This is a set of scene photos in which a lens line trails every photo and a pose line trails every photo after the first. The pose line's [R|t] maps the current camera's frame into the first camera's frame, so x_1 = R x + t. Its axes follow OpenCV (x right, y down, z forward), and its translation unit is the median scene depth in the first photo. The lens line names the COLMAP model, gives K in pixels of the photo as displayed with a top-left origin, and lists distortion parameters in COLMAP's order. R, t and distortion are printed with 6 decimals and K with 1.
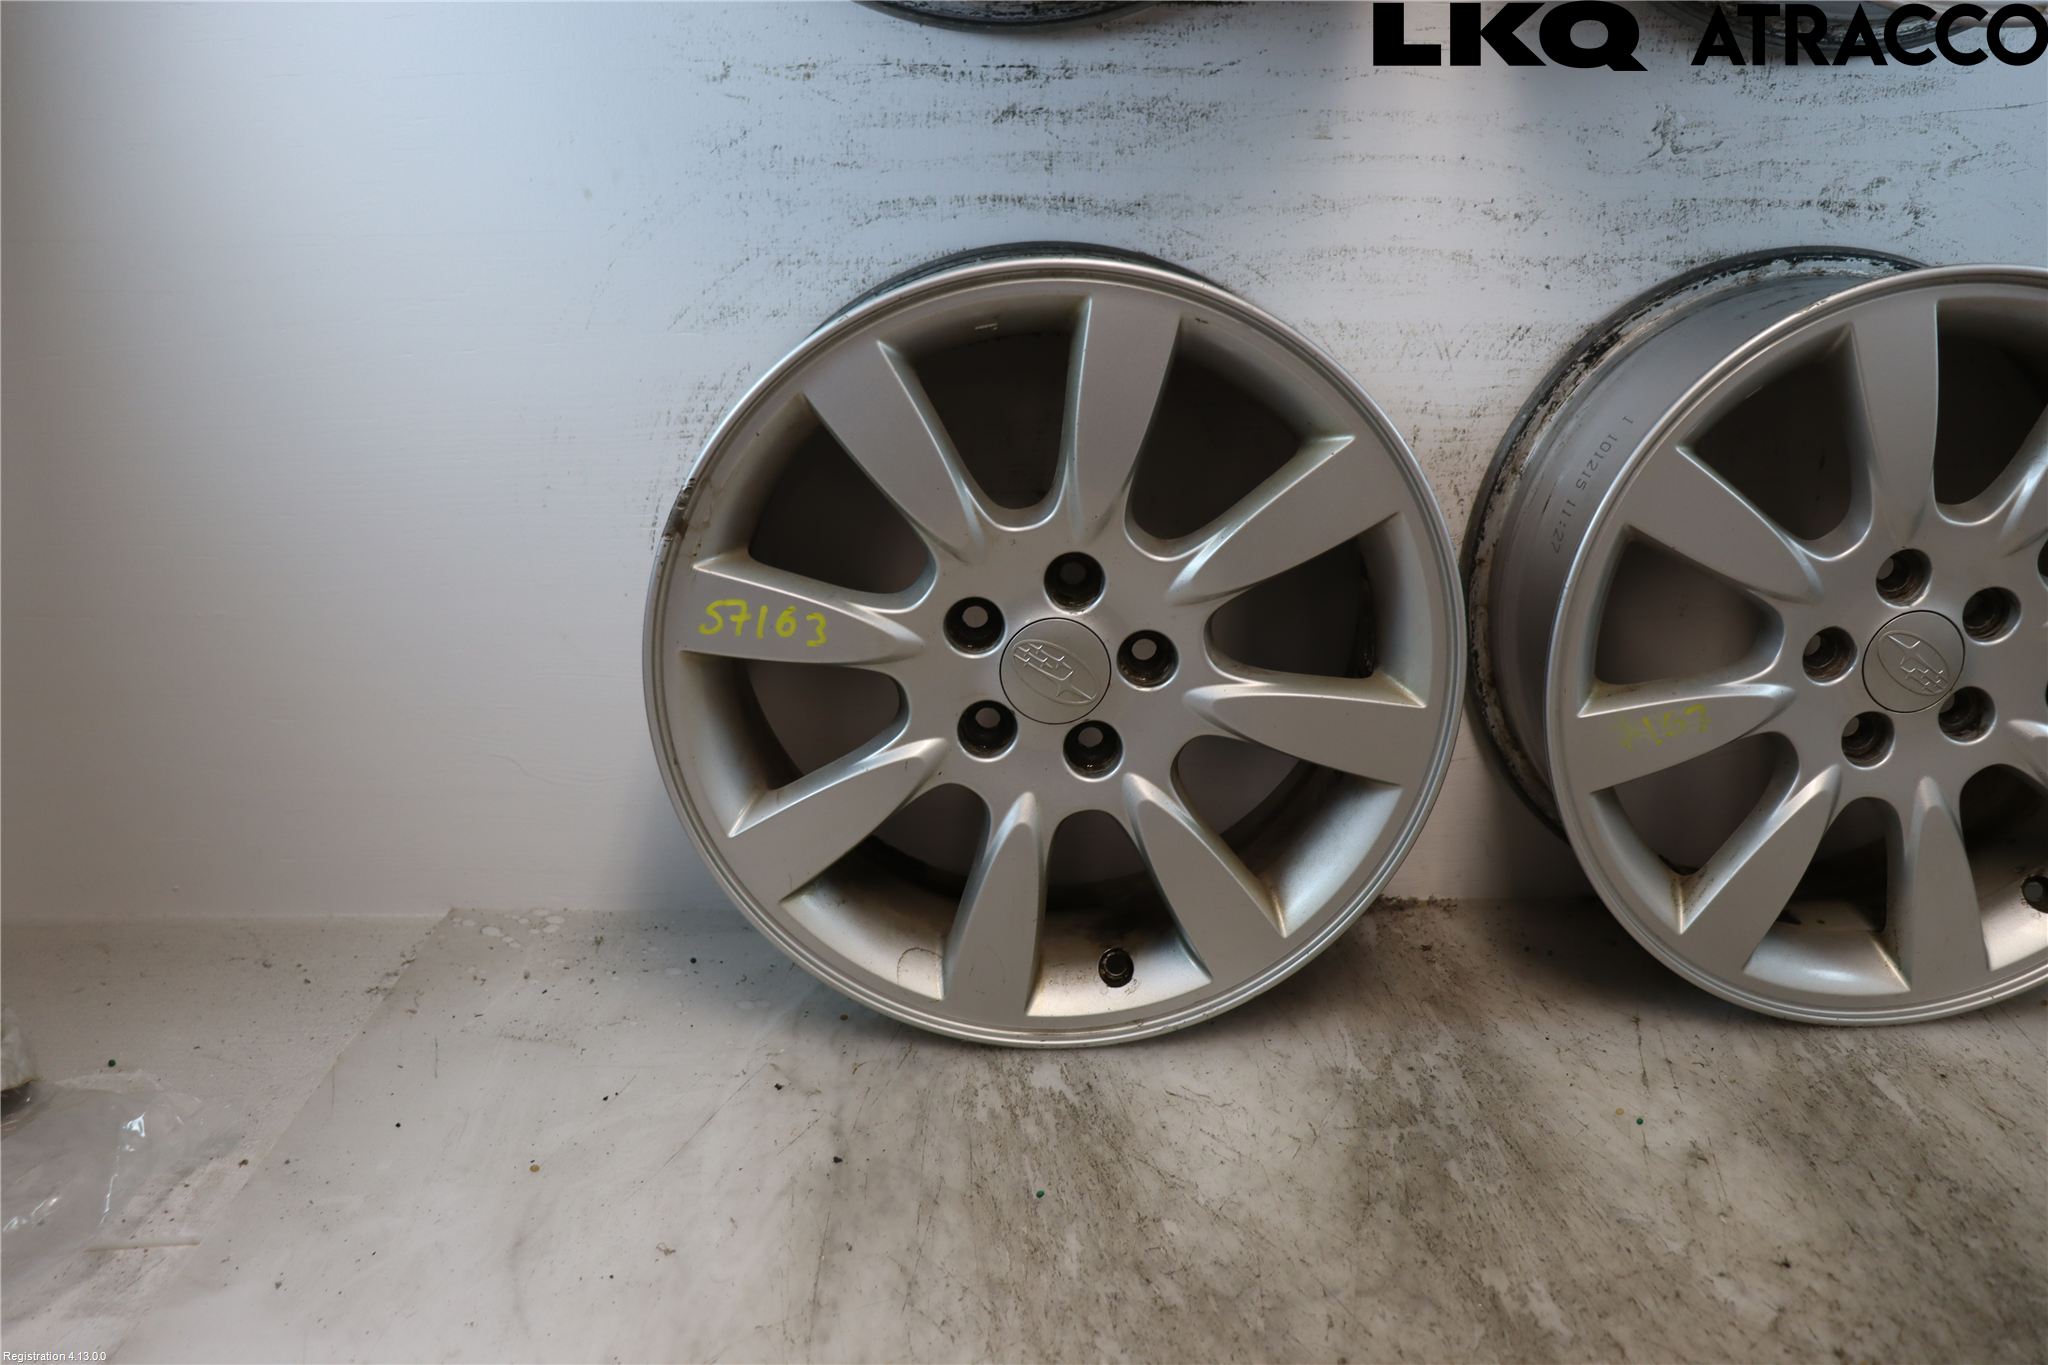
lens RADIAL K [[1715.1, 0, 1009.9], [0, 1715.1, 720.4], [0, 0, 1]] dist [-0.175667, 0.155586]
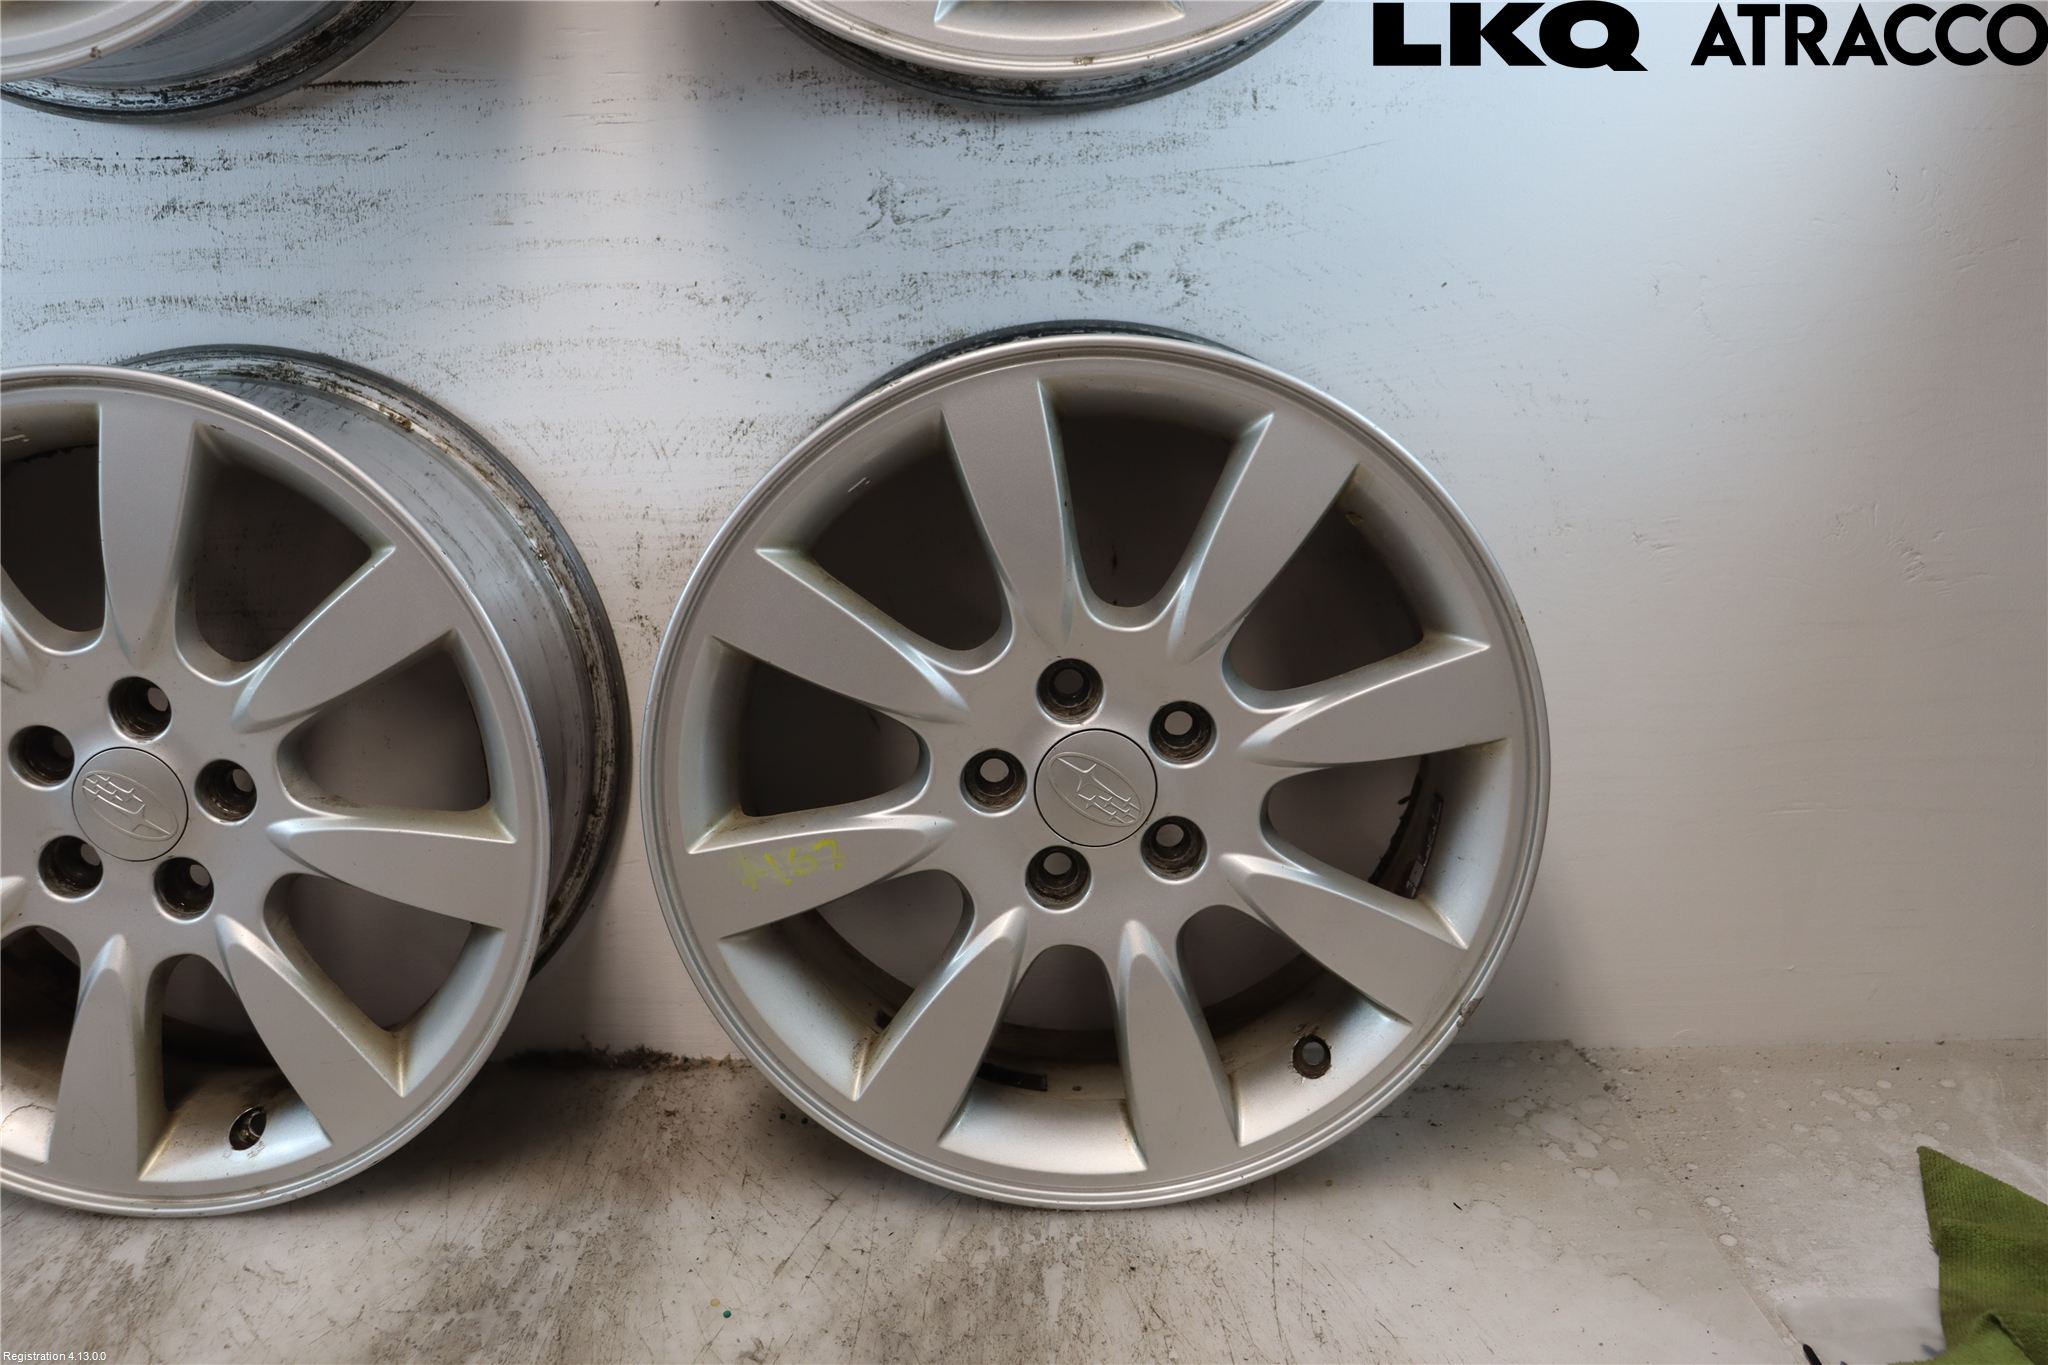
lens RADIAL K [[1927.5, 0, 1017.1], [0, 1927.5, 714.0], [0, 0, 1]] dist [-0.096135, 0.000000]
pose [[0.999876, -0.005986, -0.014551, 0.484741], [0.004874, 0.997151, -0.075270, 0.001586], [0.014960, 0.075190, 0.997057, -0.018580]]
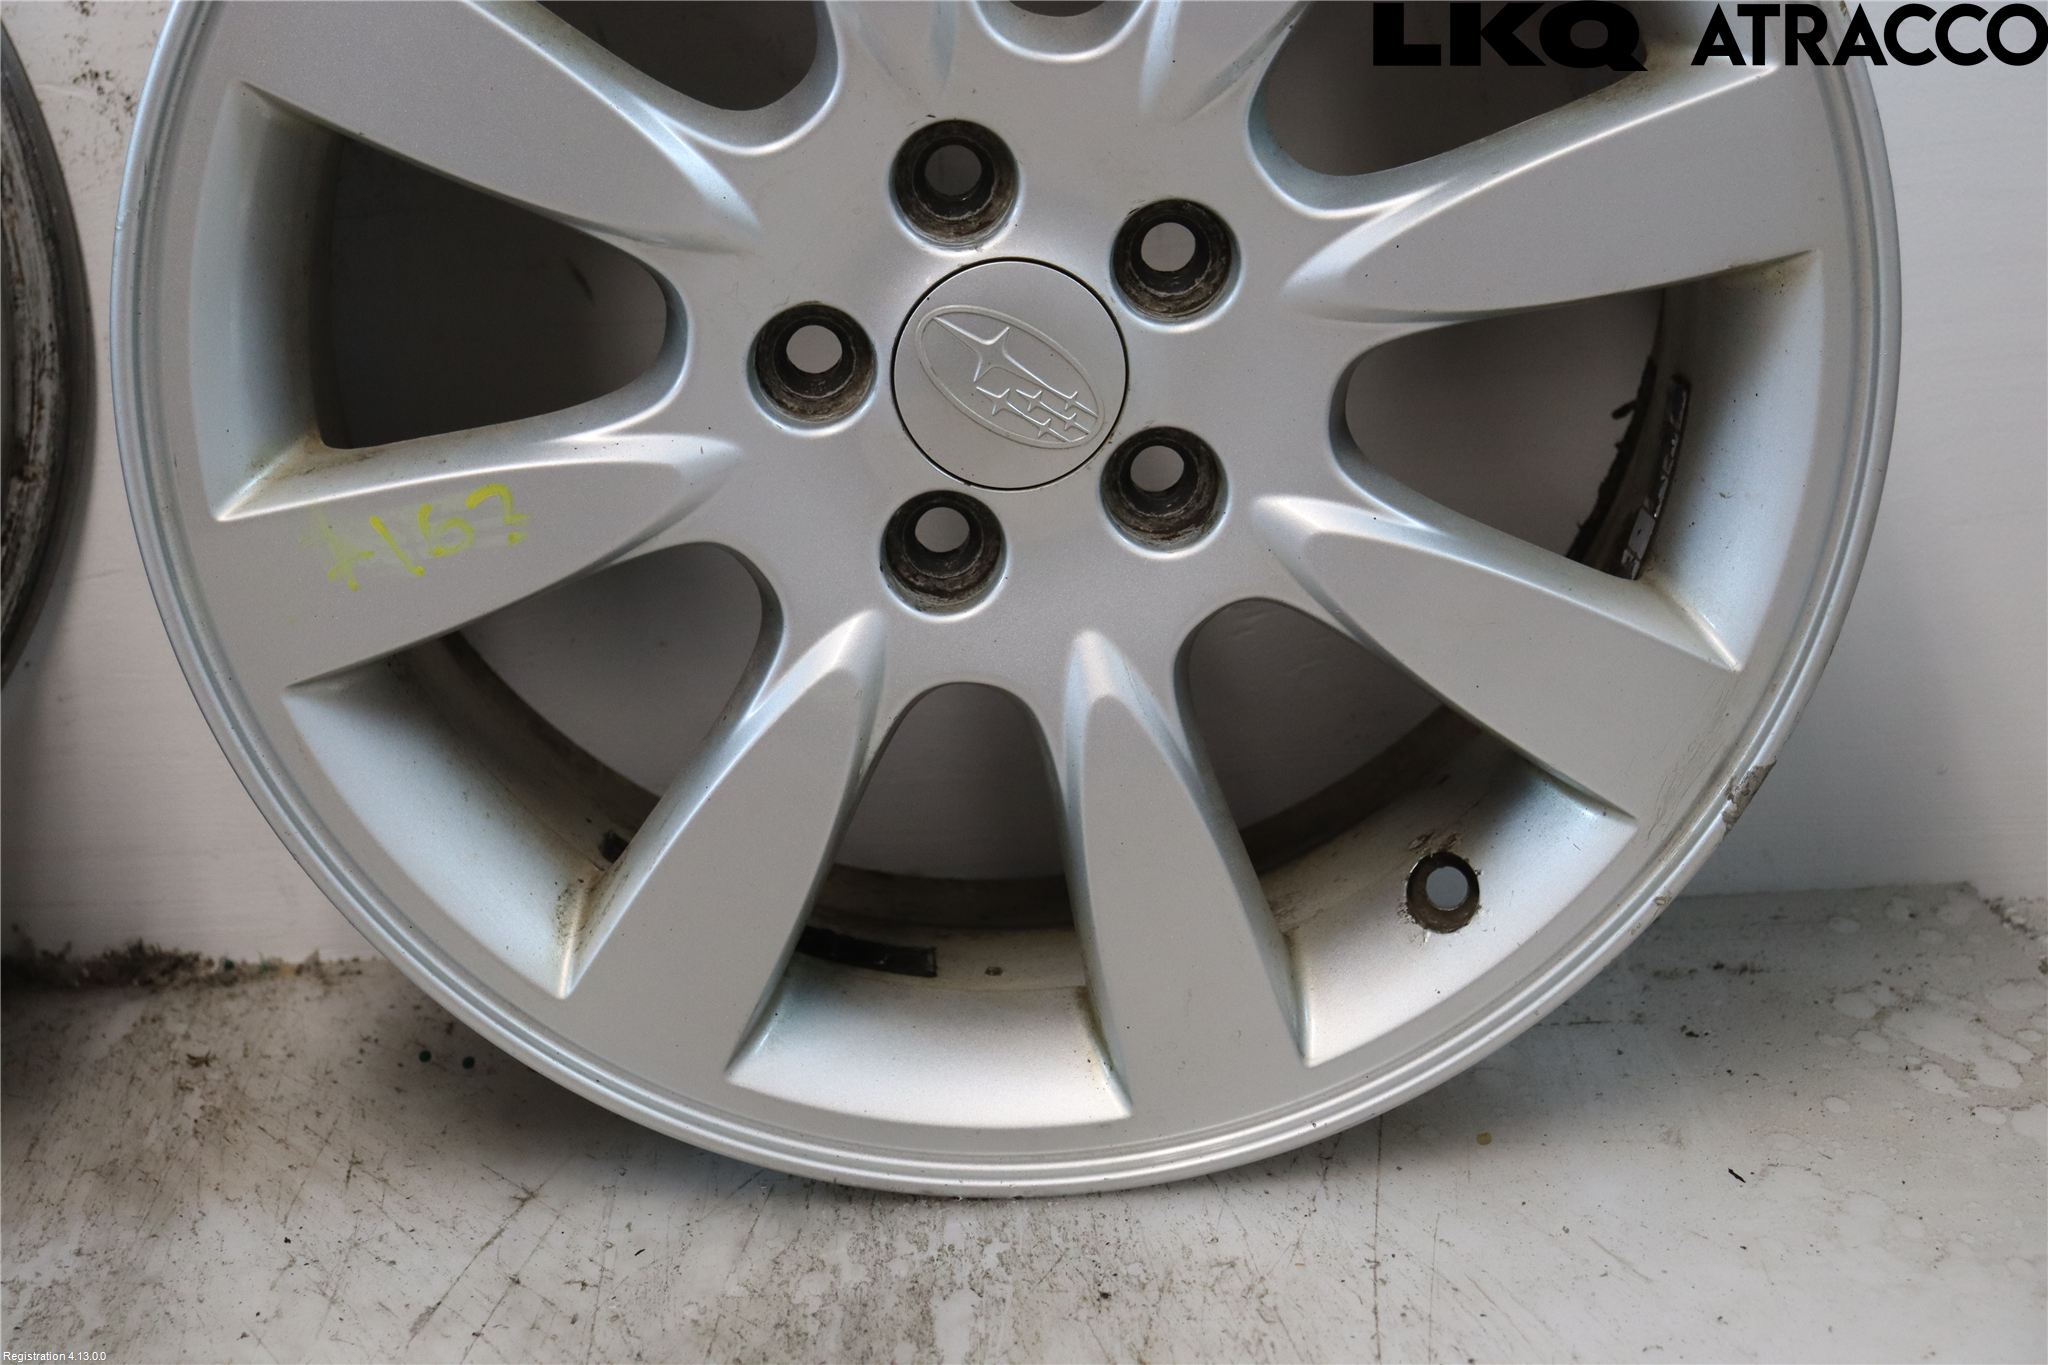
lens RADIAL K [[3940.9, 0, 1003.4], [0, 3940.9, 696.7], [0, 0, 1]] dist [0.264297, 0.000000]
pose [[0.999449, -0.032335, 0.007542, 0.497469], [0.032365, 0.999469, -0.003896, 0.052446], [-0.007412, 0.004138, 0.999964, -0.075532]]
